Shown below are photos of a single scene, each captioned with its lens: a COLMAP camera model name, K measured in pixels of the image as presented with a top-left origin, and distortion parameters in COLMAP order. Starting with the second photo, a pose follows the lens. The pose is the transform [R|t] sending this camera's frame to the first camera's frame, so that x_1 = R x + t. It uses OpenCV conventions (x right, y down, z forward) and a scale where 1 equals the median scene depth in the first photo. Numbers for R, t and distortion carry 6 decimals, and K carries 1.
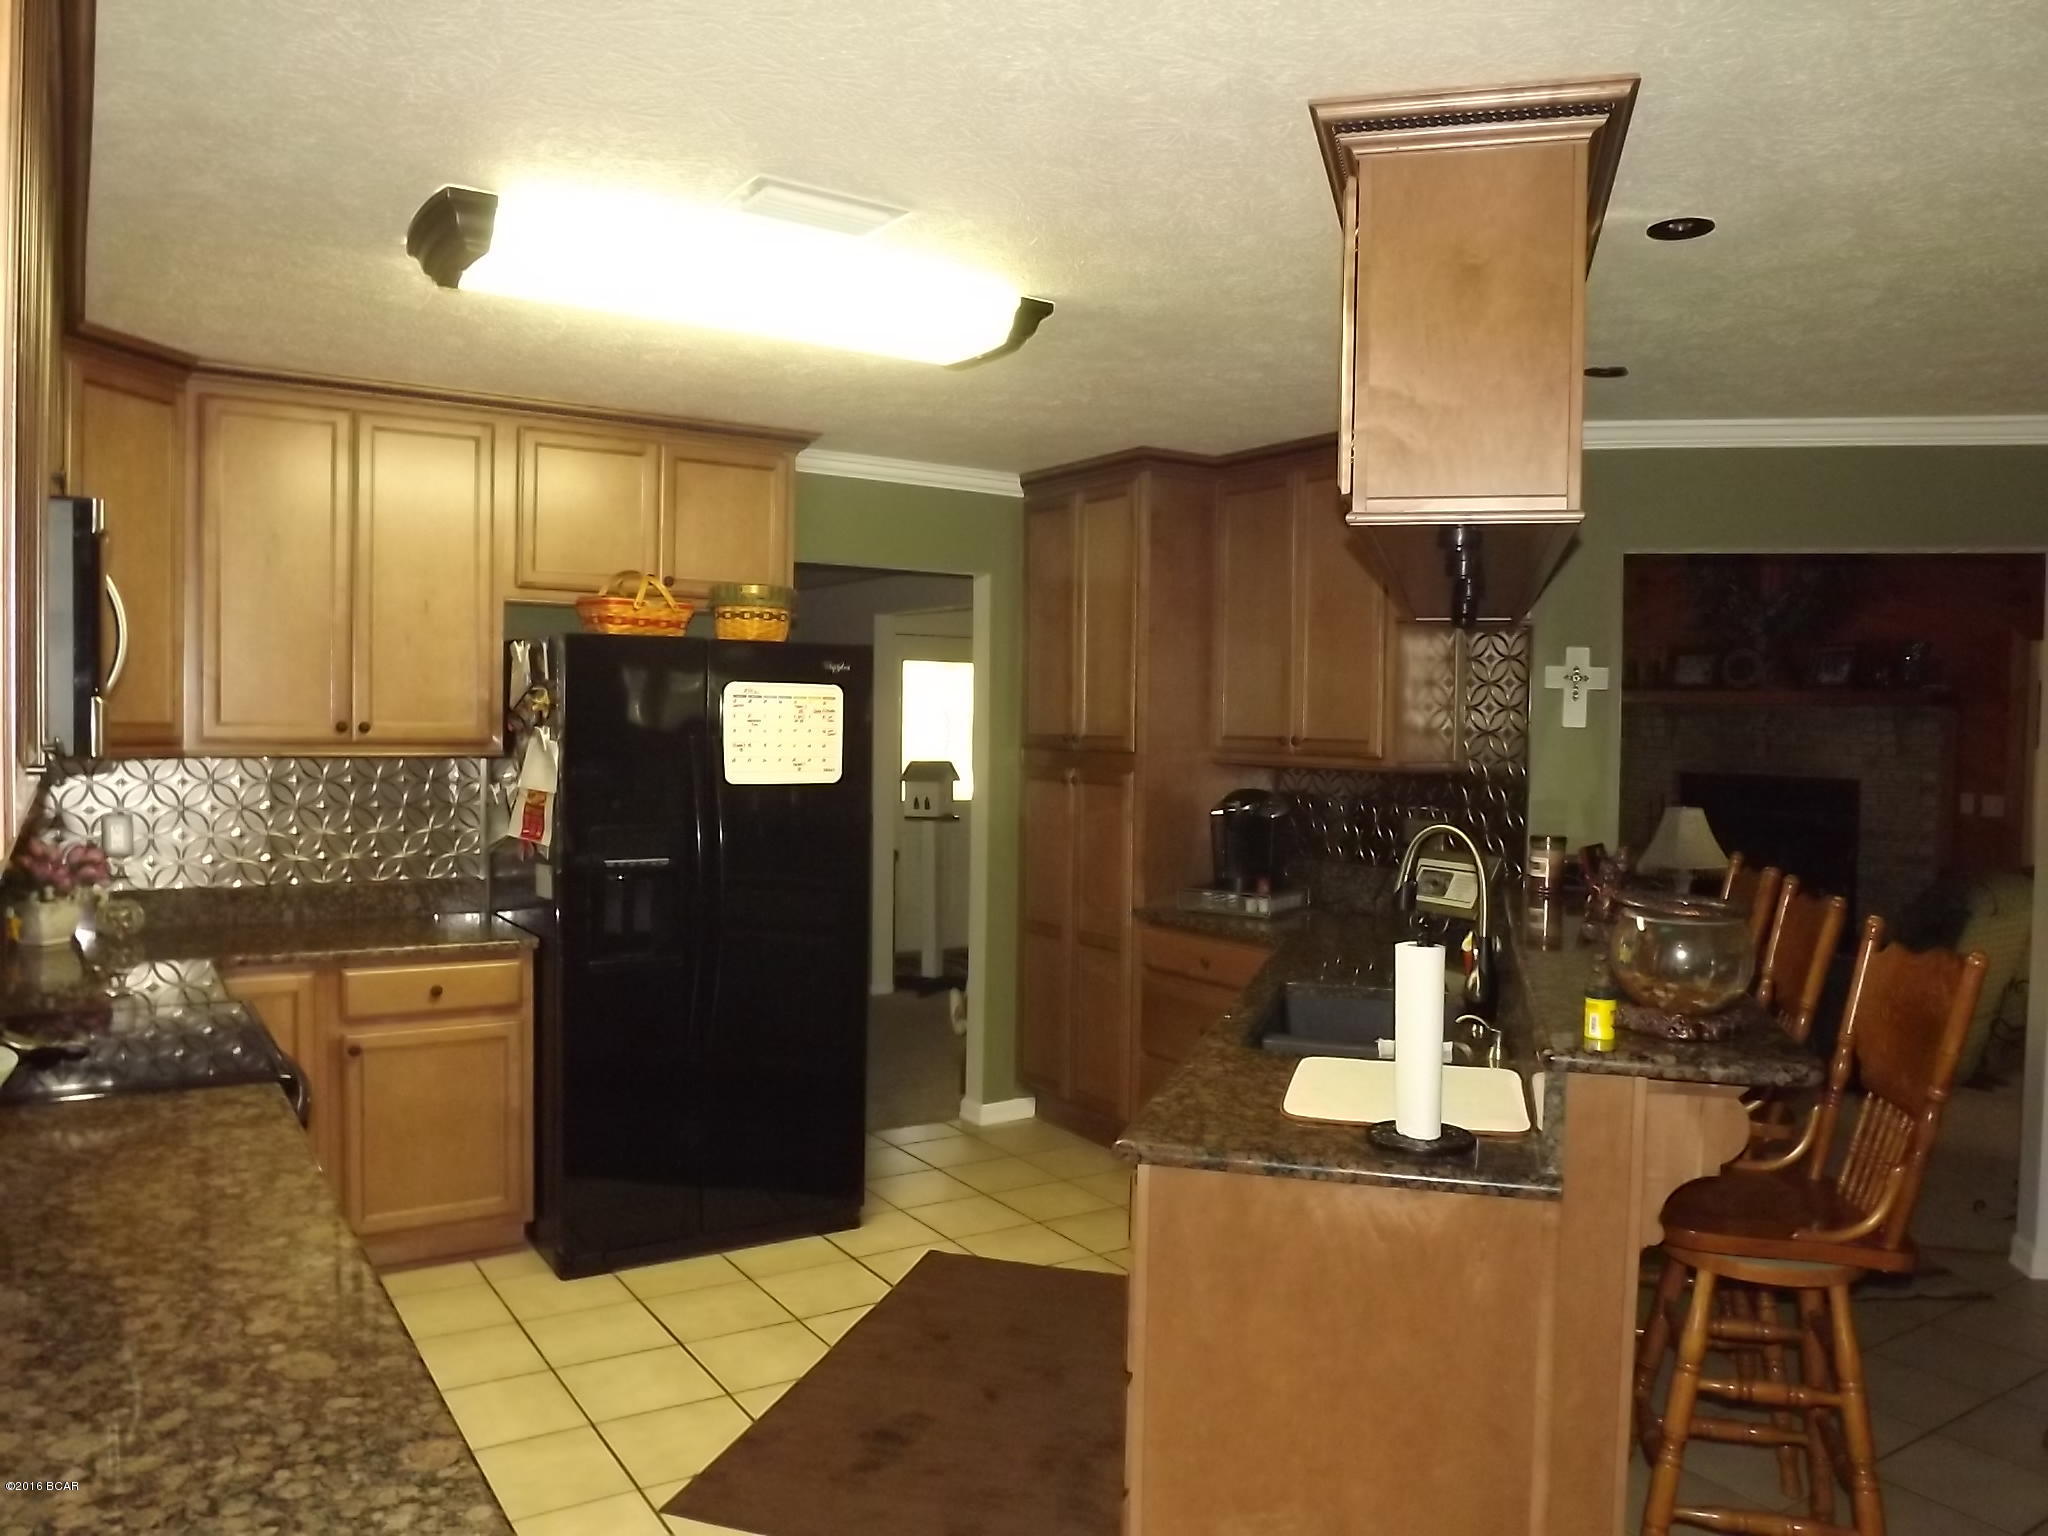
lens RADIAL K [[1493.5, 0, 1024.0], [0, 1493.5, 768.0], [0, 0, 1]] dist [-0.056649, 0.007100]
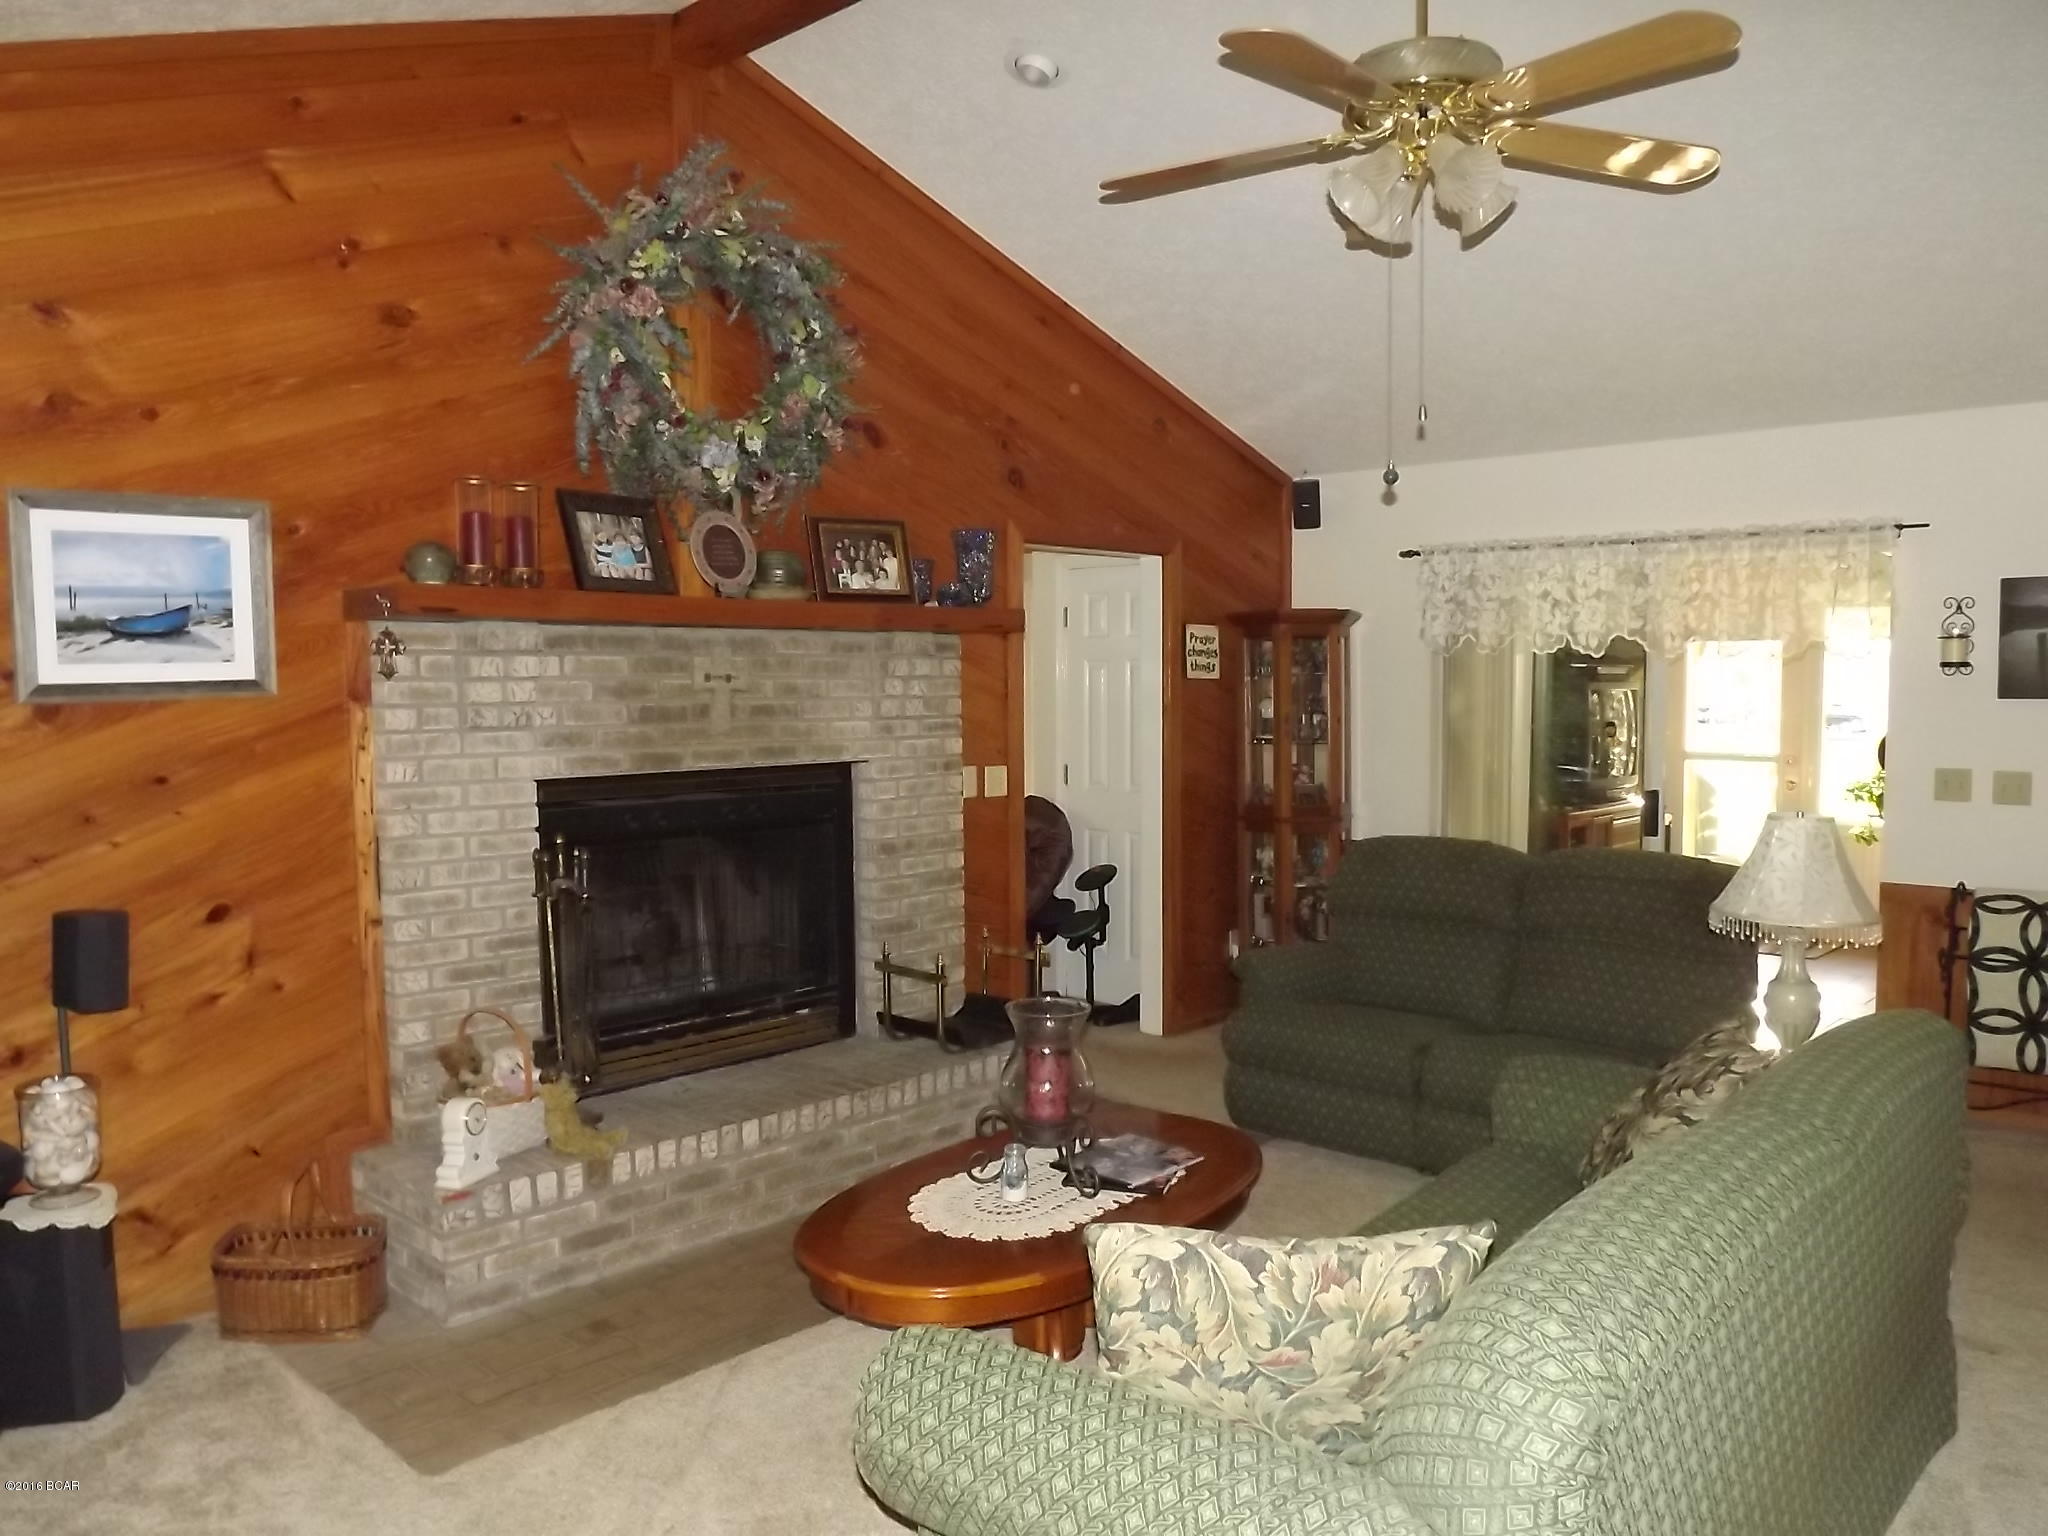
lens RADIAL K [[1492.2, 0, 1022.6], [0, 1492.2, 778.1], [0, 0, 1]] dist [-0.064218, 0.003409]
pose [[-0.239889, -0.075702, 0.967844, -0.042248], [0.037944, 0.995462, 0.087267, -0.088722], [-0.970059, 0.057658, -0.235928, 2.809192]]
